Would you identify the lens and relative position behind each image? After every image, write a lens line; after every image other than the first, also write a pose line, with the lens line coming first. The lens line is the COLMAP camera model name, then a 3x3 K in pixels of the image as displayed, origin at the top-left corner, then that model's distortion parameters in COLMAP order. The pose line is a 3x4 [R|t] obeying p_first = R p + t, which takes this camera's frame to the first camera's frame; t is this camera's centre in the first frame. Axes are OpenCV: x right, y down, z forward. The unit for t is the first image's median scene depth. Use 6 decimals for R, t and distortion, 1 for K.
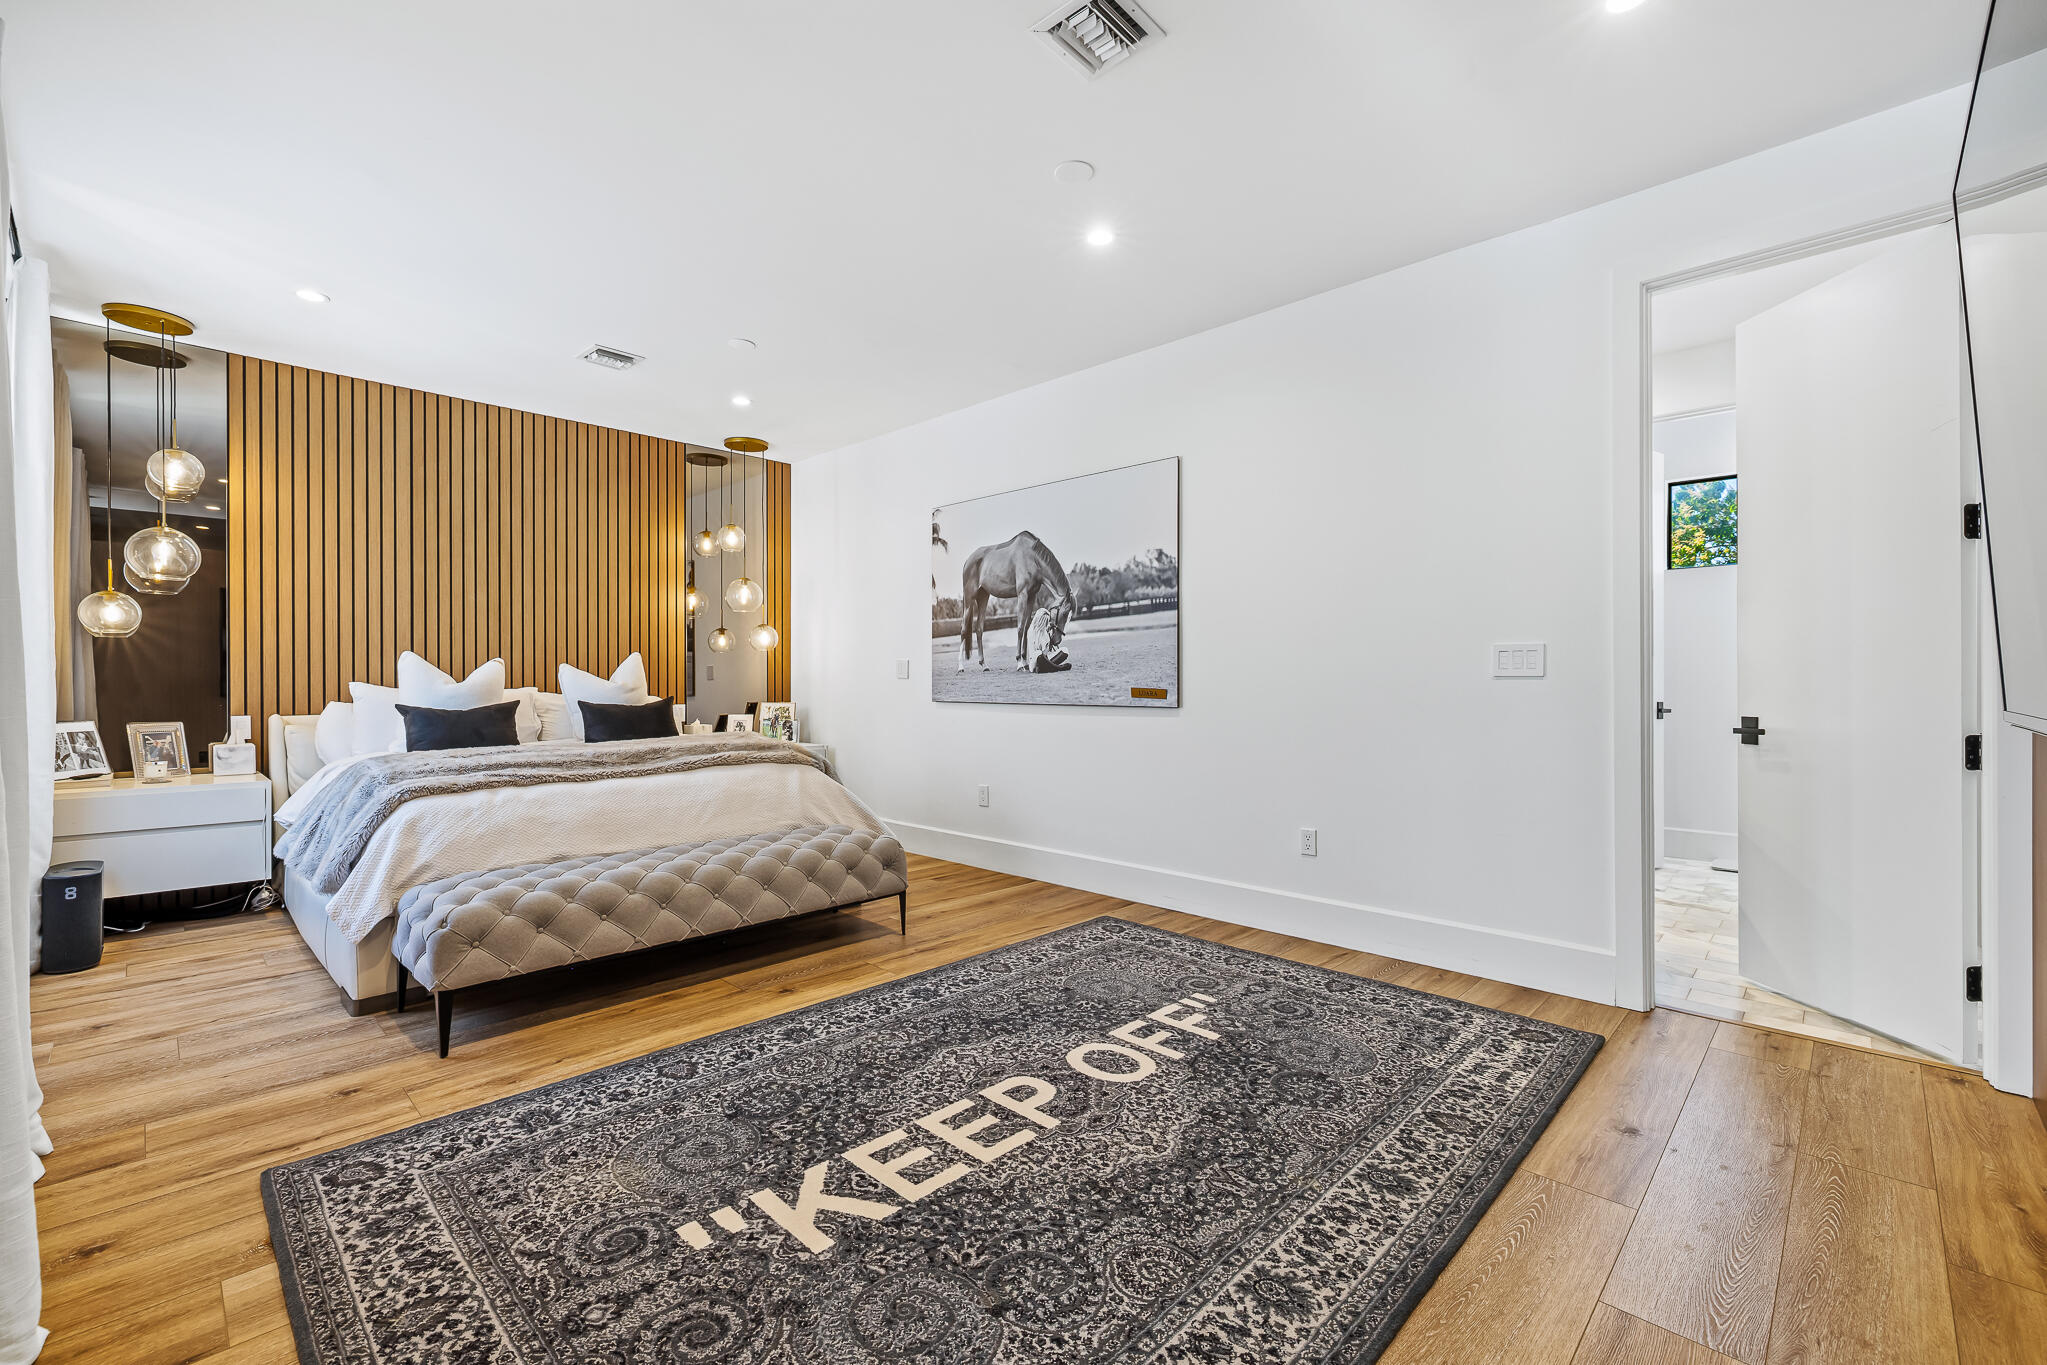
lens RADIAL K [[852.7, 0, 1020.3], [0, 852.7, 684.4], [0, 0, 1]] dist [-0.000122, 0.000065]
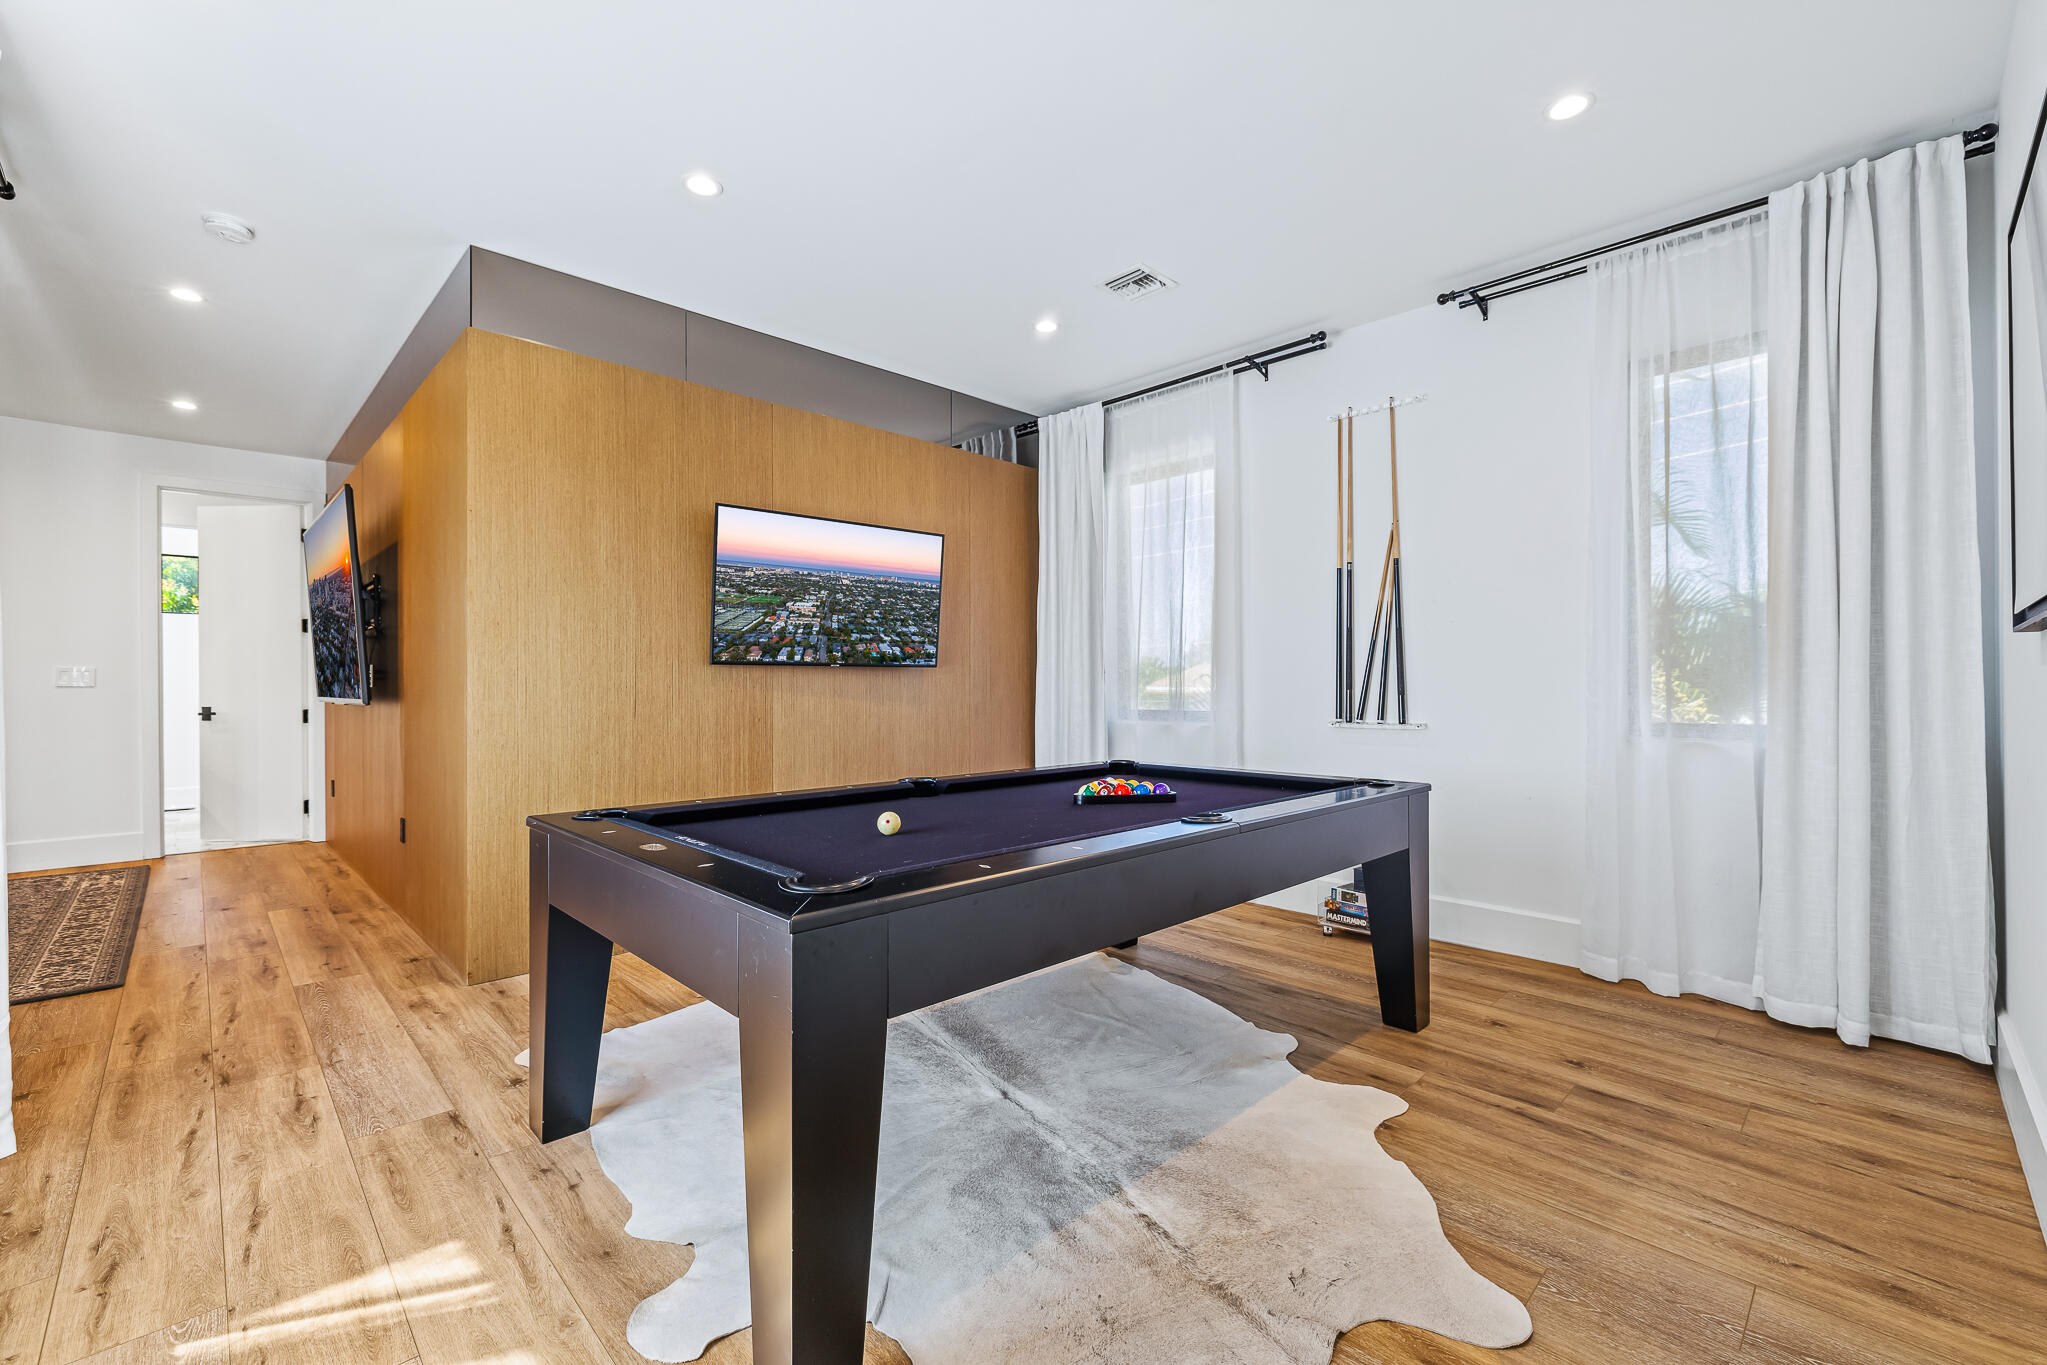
lens RADIAL K [[852.7, 0, 1020.5], [0, 852.7, 681.0], [0, 0, 1]] dist [-0.000122, 0.000065]
pose [[0.020342, -0.001244, 0.999792, -1.349224], [0.003489, 0.999993, 0.001173, -0.021595], [-0.999787, 0.003464, 0.020346, -1.156751]]
